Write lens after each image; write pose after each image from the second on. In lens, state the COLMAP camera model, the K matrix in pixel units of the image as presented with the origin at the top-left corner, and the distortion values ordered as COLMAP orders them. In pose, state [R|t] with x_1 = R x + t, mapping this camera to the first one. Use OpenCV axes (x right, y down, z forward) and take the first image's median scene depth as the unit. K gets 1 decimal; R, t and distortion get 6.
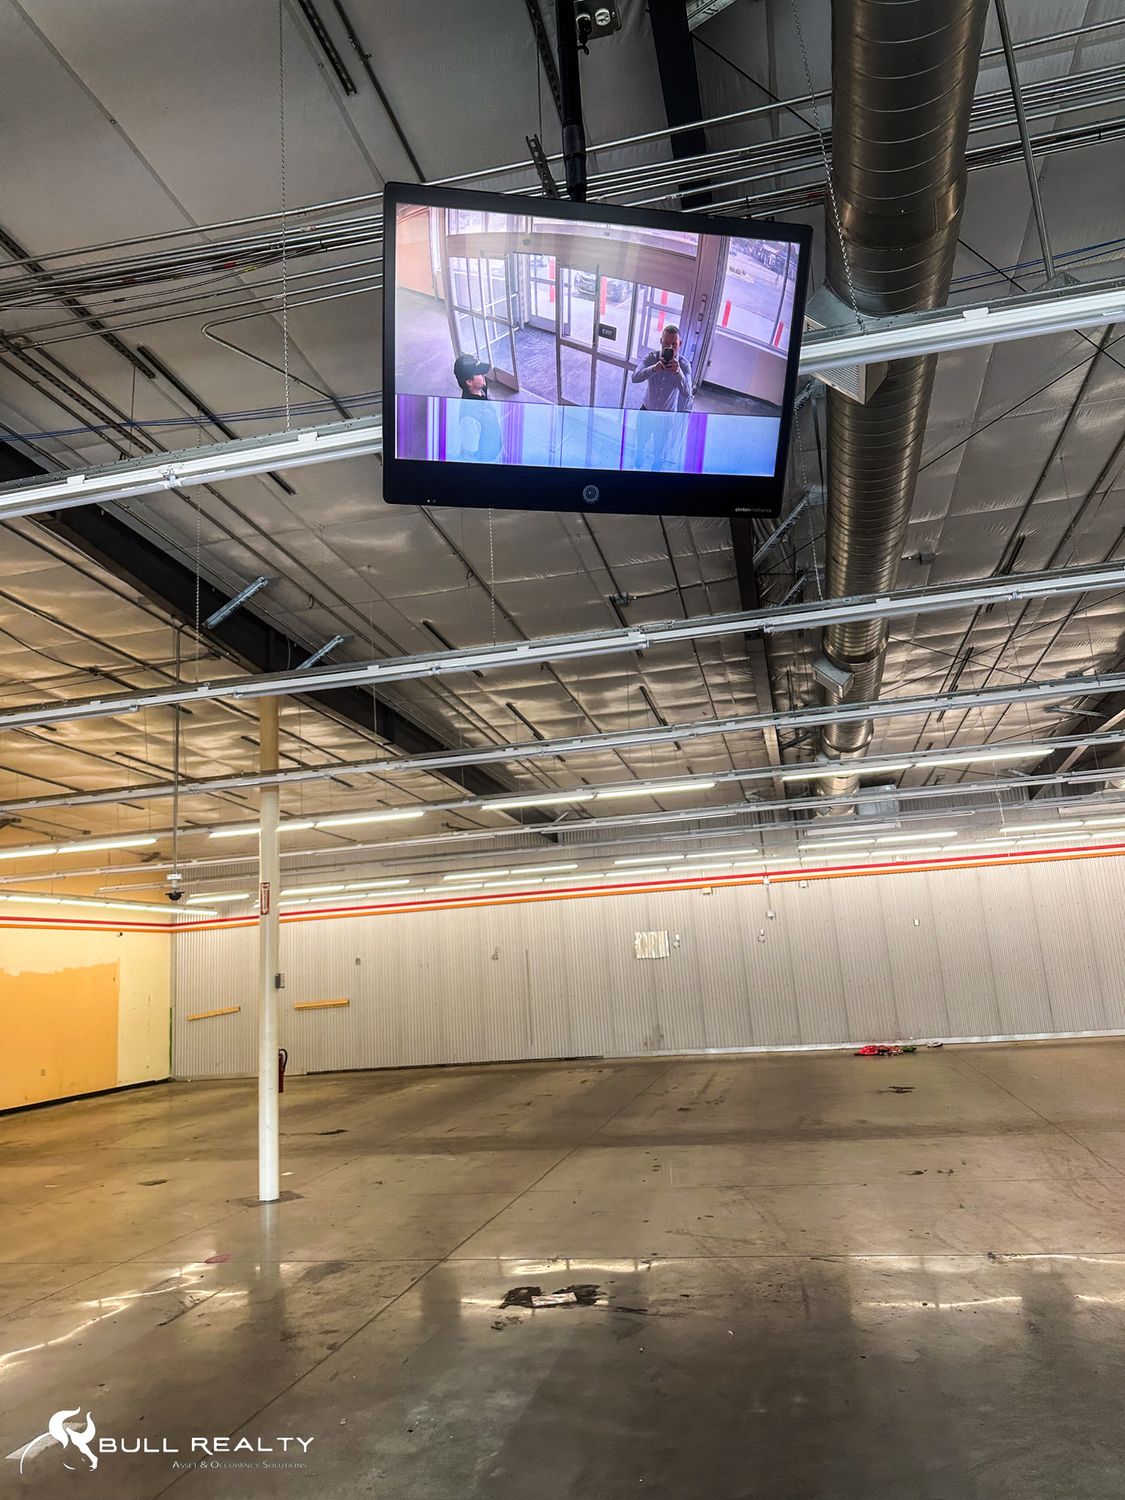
lens RADIAL K [[1047.2, 0, 560.0], [0, 1047.2, 739.6], [0, 0, 1]] dist [0.066314, -0.082864]
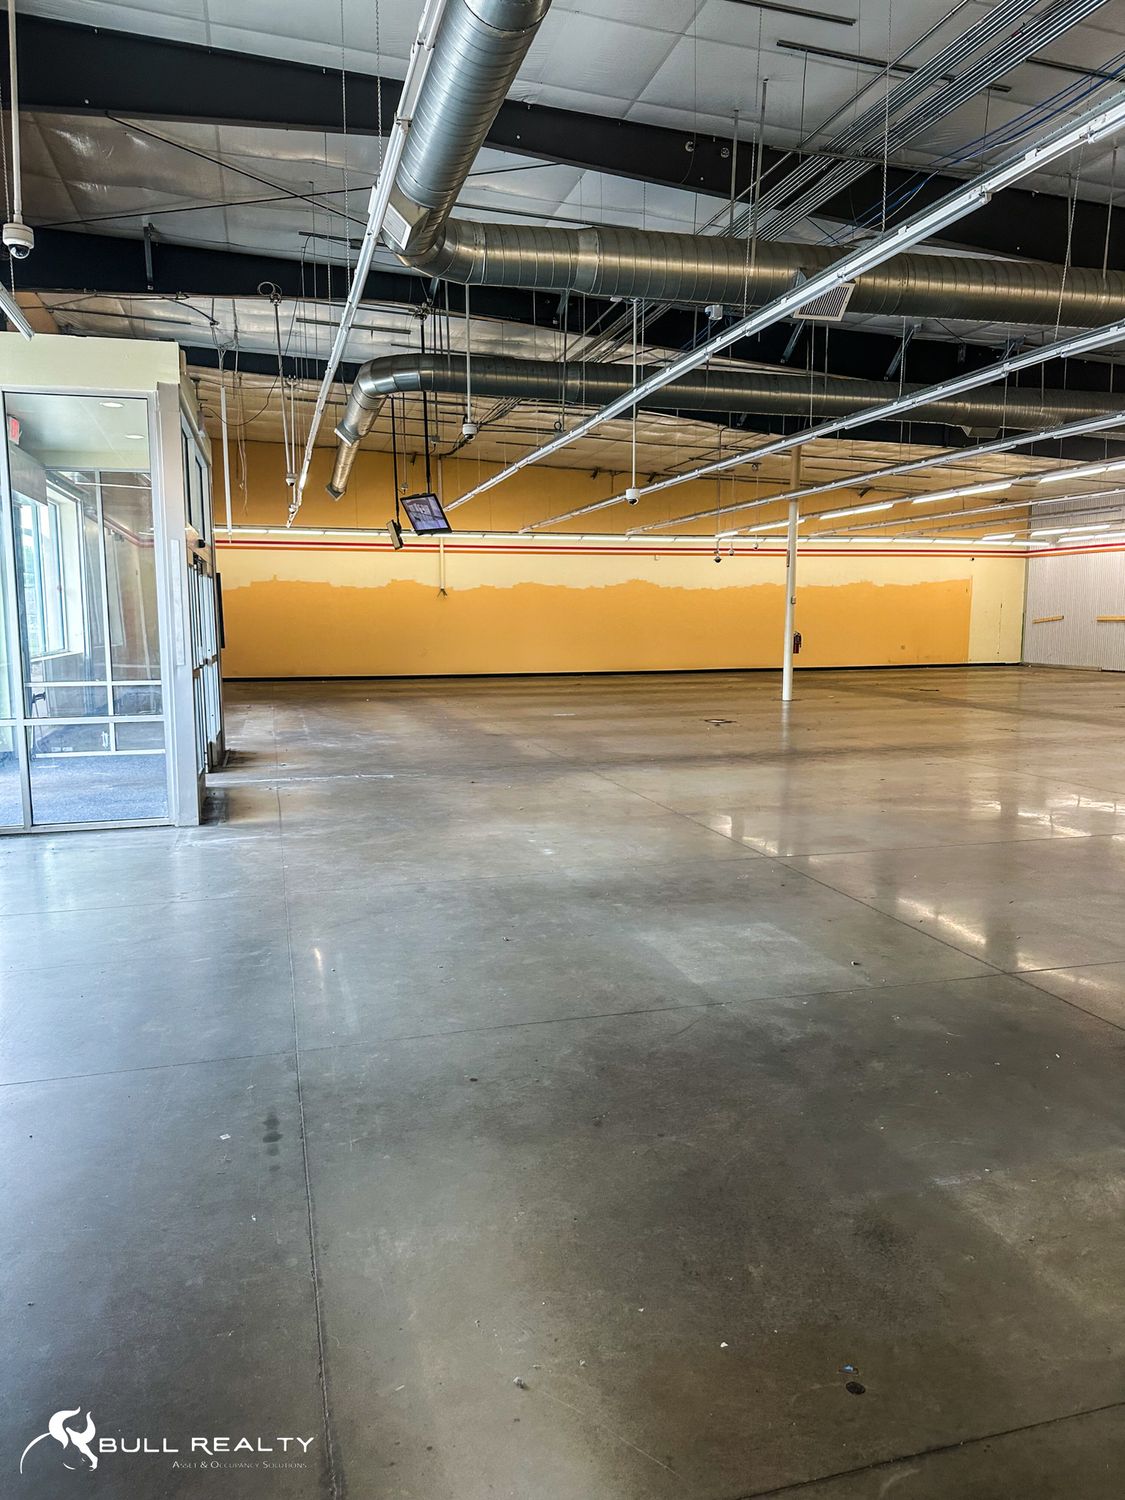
lens RADIAL K [[1047.2, 0, 566.7], [0, 1047.2, 752.9], [0, 0, 1]] dist [0.066314, -0.082864]
pose [[0.477910, 0.180290, -0.859708, 0.947379], [0.159699, 0.944567, 0.286862, -0.101949], [0.863770, -0.274388, 0.422626, -0.218408]]
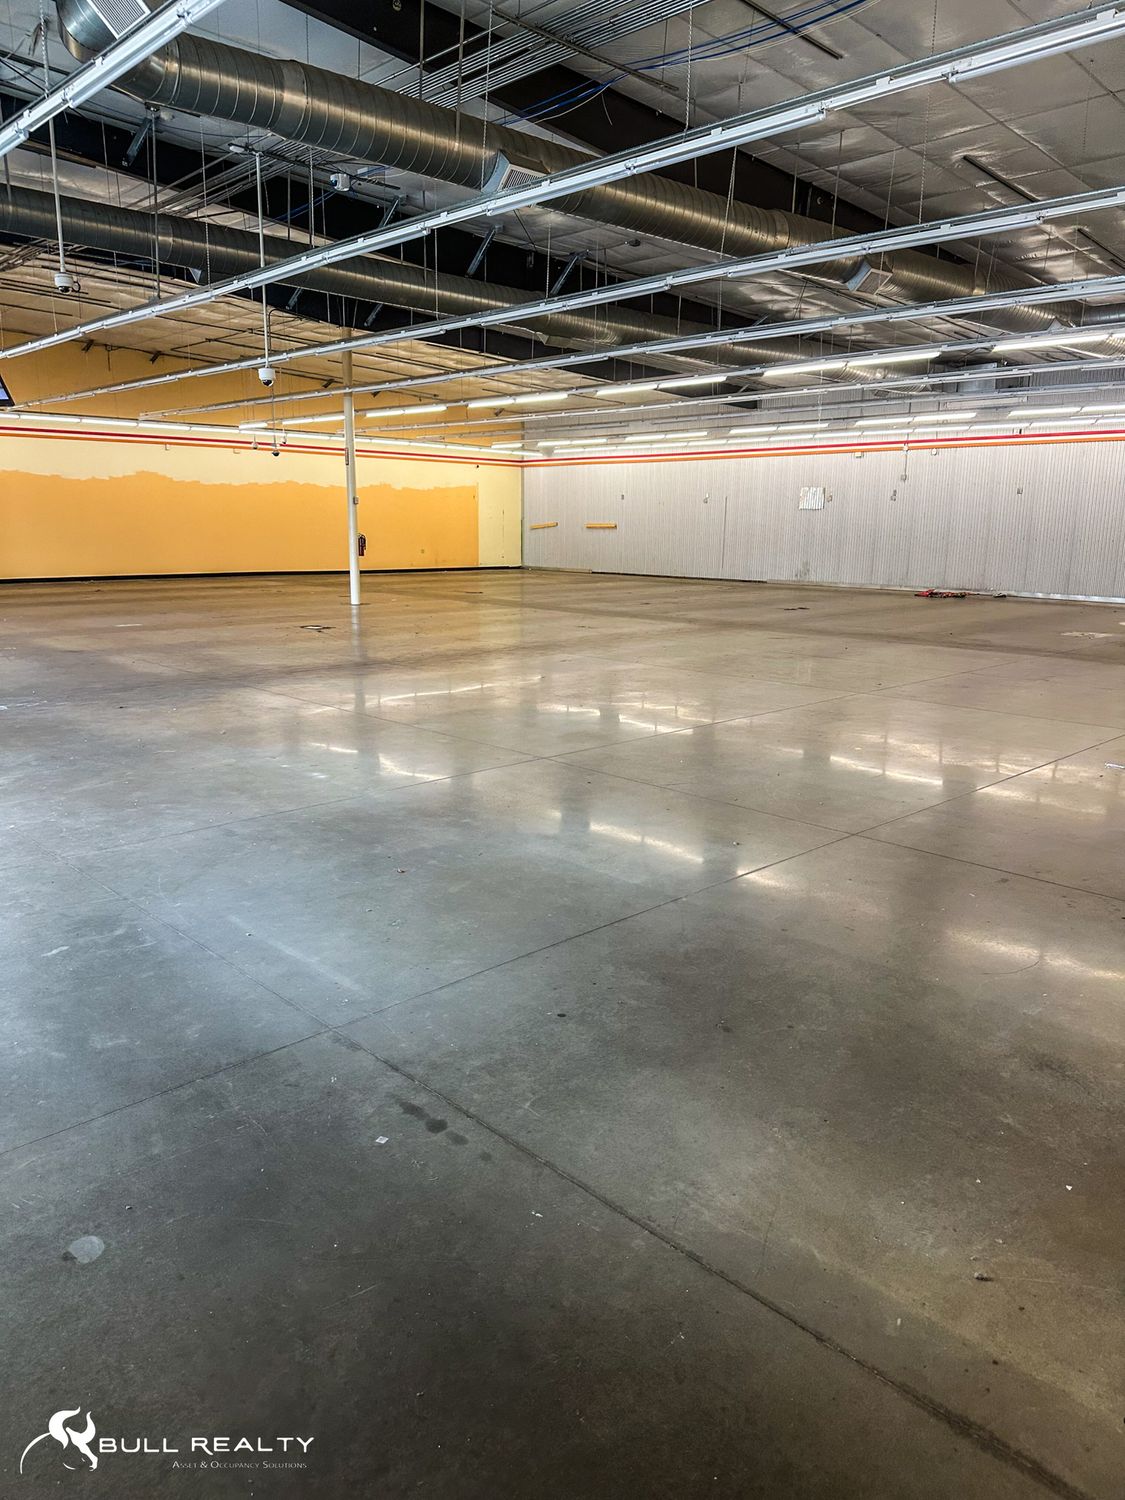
lens RADIAL K [[1047.2, 0, 554.9], [0, 1047.2, 745.4], [0, 0, 1]] dist [0.066314, -0.082864]
pose [[0.833735, 0.189178, -0.518746, 0.834121], [0.052611, 0.907986, 0.415684, -0.111589], [0.549652, -0.373862, 0.747067, -0.312067]]
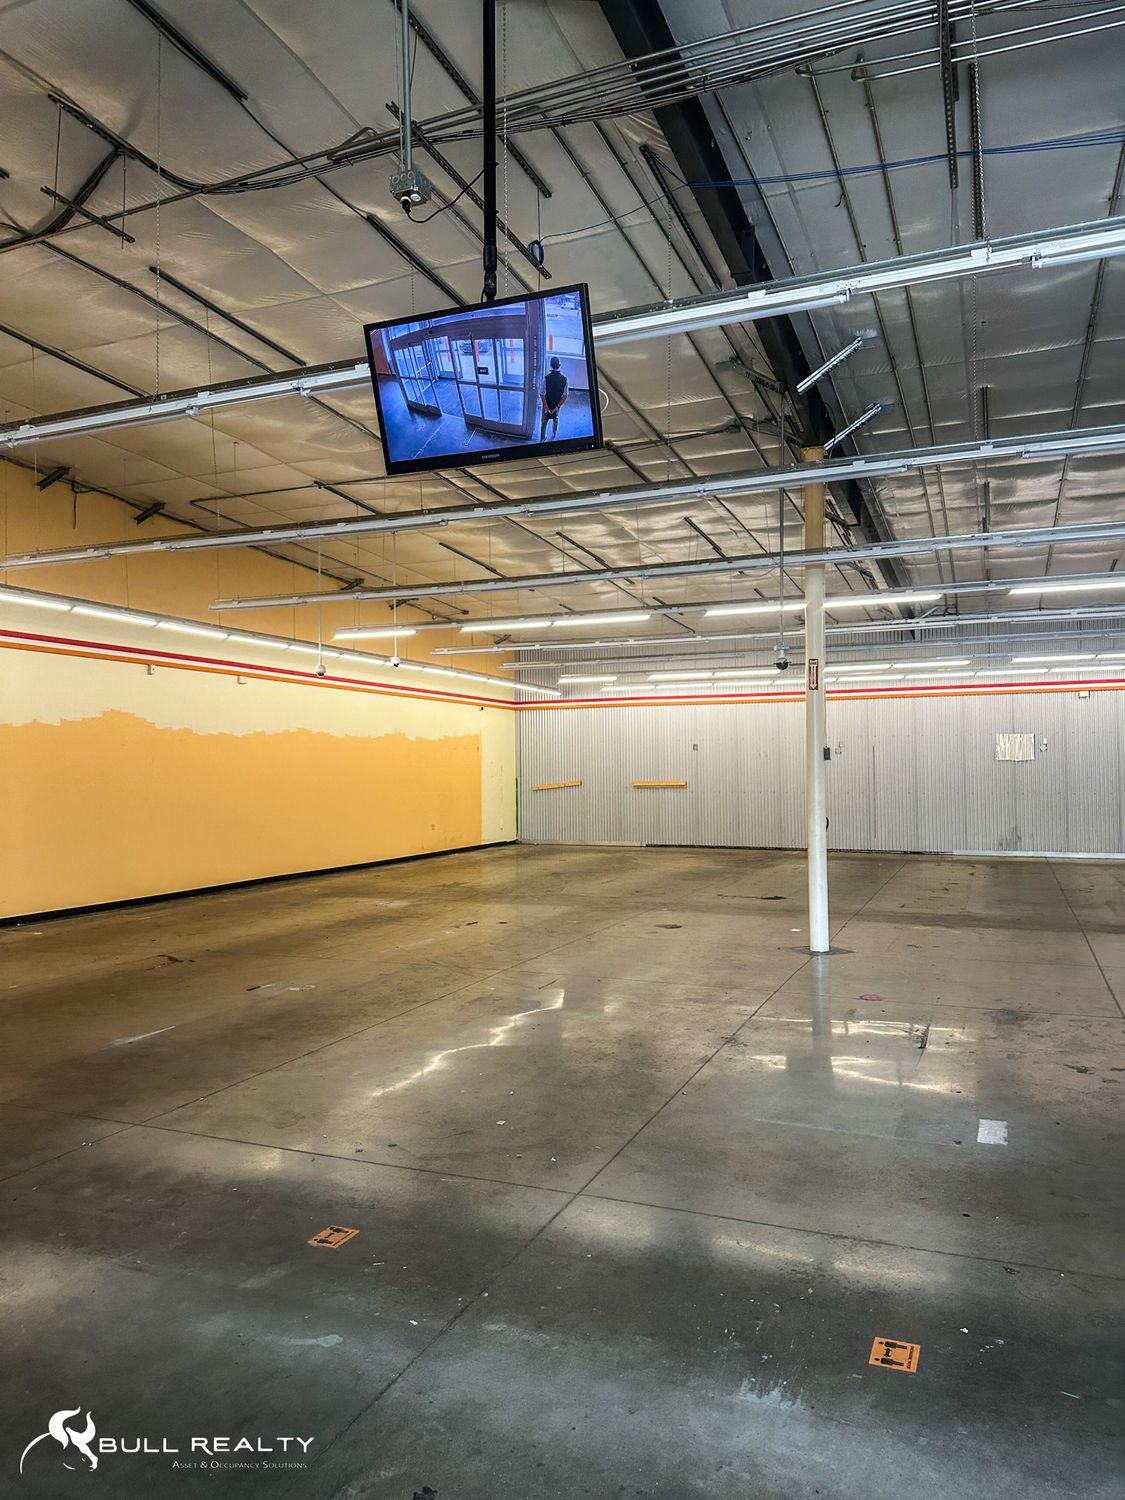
lens RADIAL K [[1047.2, 0, 554.2], [0, 1047.2, 743.0], [0, 0, 1]] dist [0.066314, -0.082864]
pose [[0.983573, 0.053994, -0.172245, -0.257448], [-0.019822, 0.980753, 0.194246, 0.017174], [0.179417, -0.187640, 0.965712, -0.030170]]
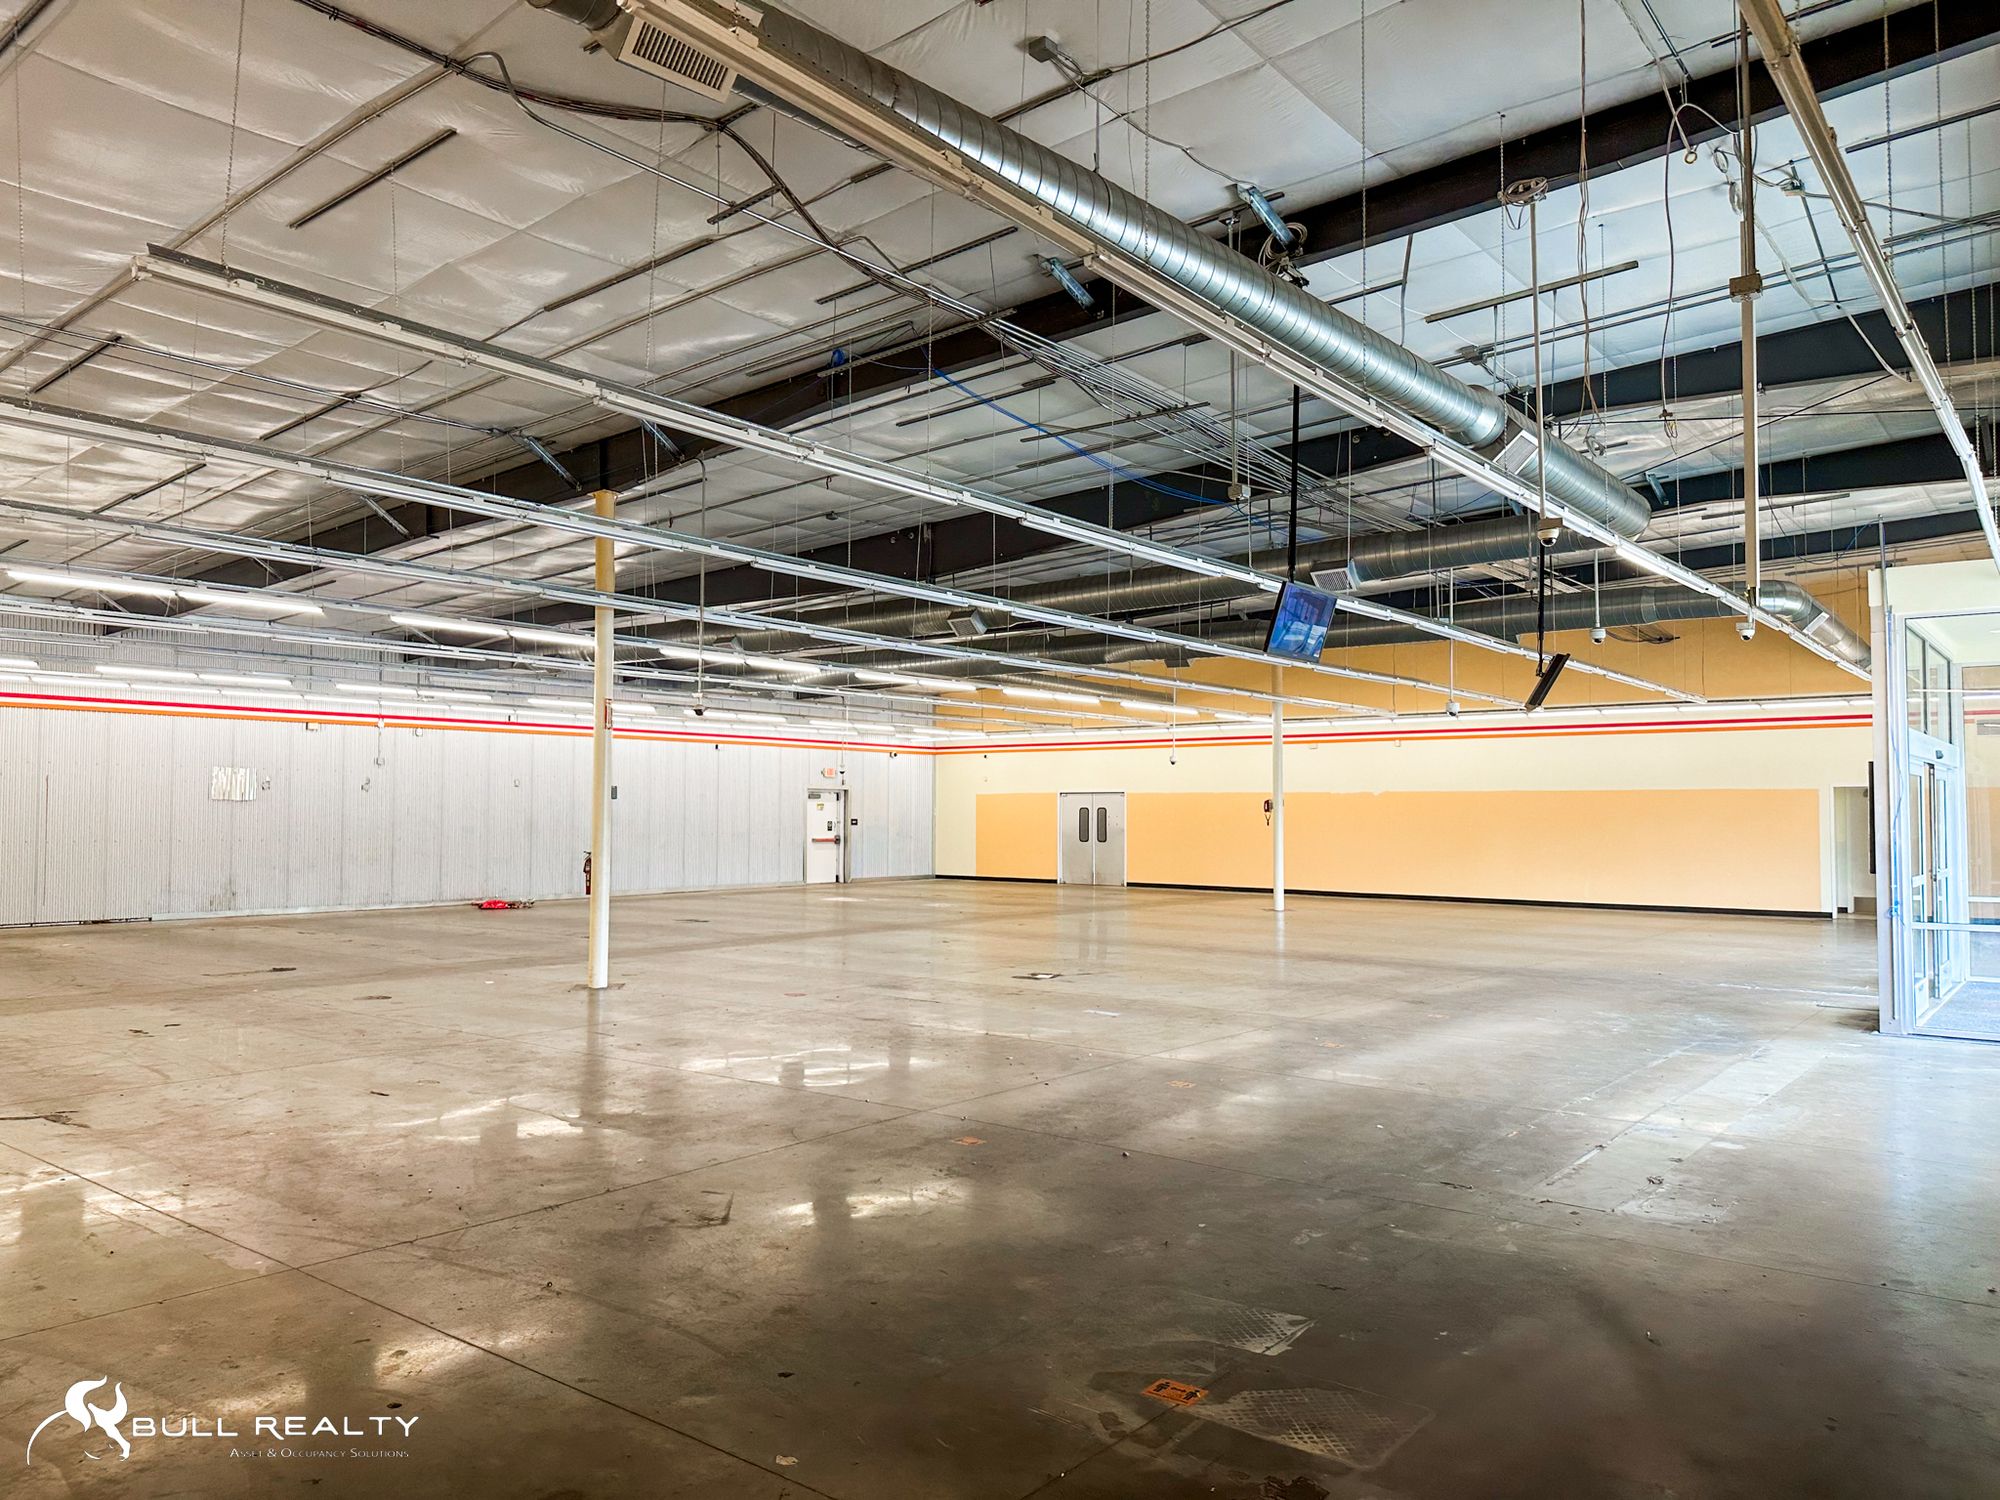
lens RADIAL K [[1396.2, 0, 995.7], [0, 1396.2, 759.3], [0, 0, 1]] dist [0.066314, -0.082864]
pose [[0.420071, 0.104489, 0.901456, -0.997467], [-0.223609, 0.974639, -0.008772, 0.090364], [-0.879511, -0.197889, 0.432782, 0.050283]]
